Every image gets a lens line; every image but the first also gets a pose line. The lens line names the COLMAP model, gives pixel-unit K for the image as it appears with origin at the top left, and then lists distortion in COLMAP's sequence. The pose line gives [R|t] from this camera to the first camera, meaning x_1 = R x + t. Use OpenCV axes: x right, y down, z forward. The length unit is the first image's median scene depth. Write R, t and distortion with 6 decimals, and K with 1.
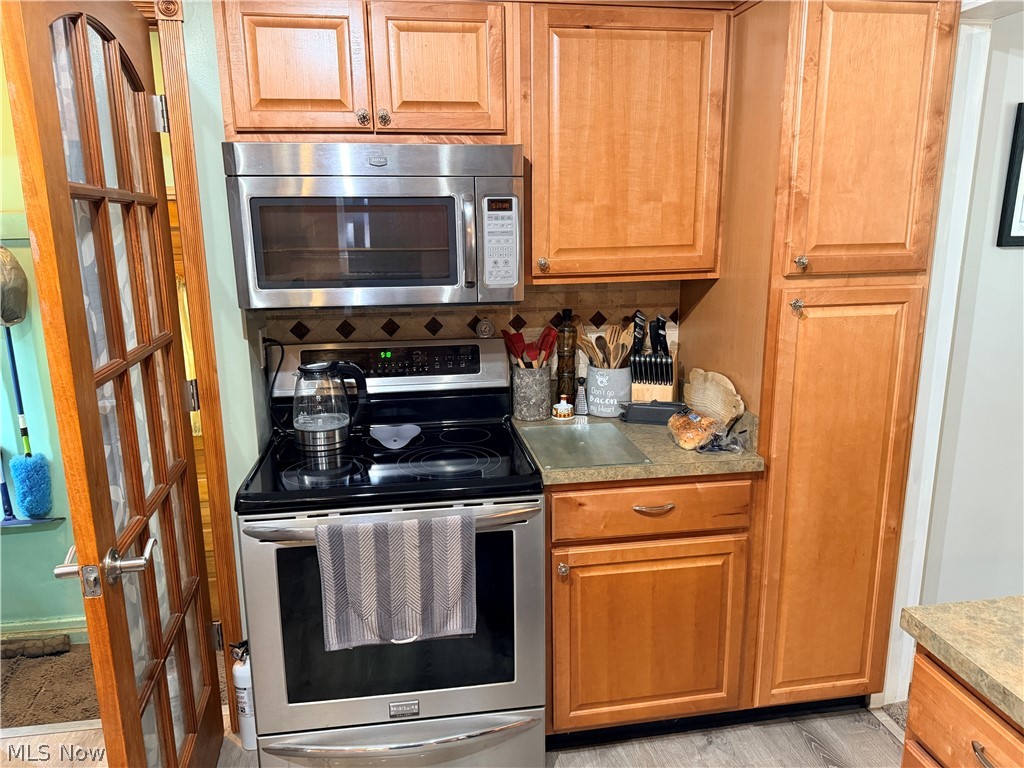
lens RADIAL K [[720.6, 0, 517.6], [0, 720.6, 387.1], [0, 0, 1]] dist [0.078376, -0.103760]
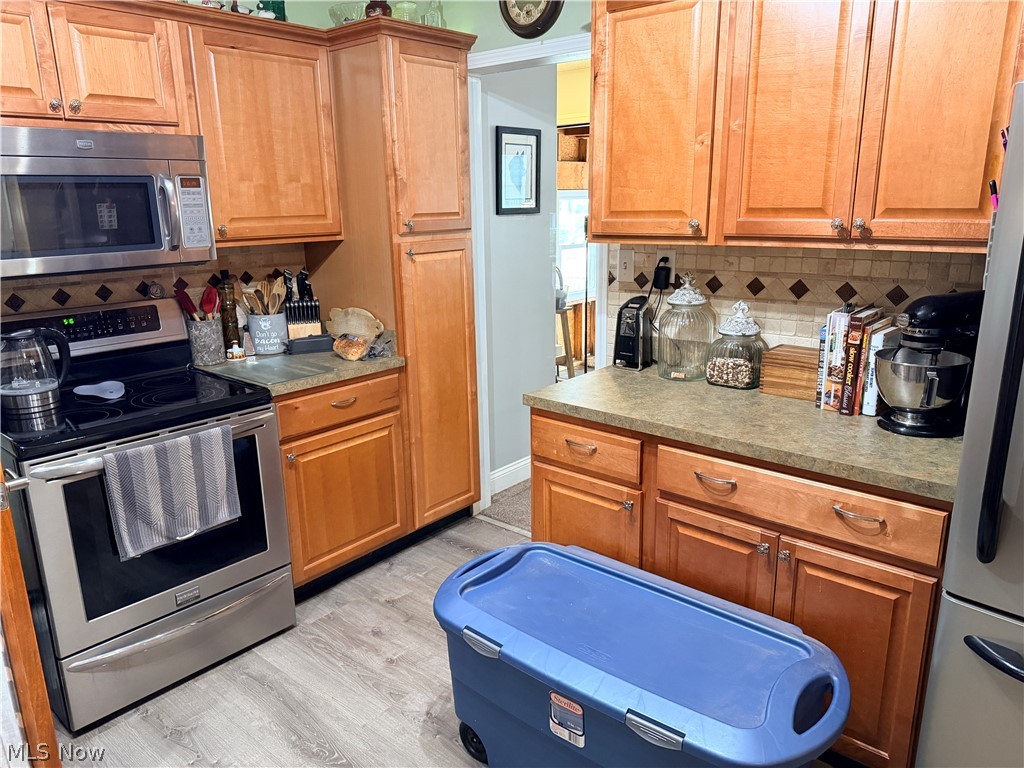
lens RADIAL K [[720.6, 0, 517.6], [0, 720.6, 387.1], [0, 0, 1]] dist [0.078376, -0.103760]
pose [[0.763732, -0.164850, 0.624130, -0.409731], [0.151119, 0.985635, 0.075412, 0.079078], [-0.627596, 0.036723, 0.777673, -0.297551]]
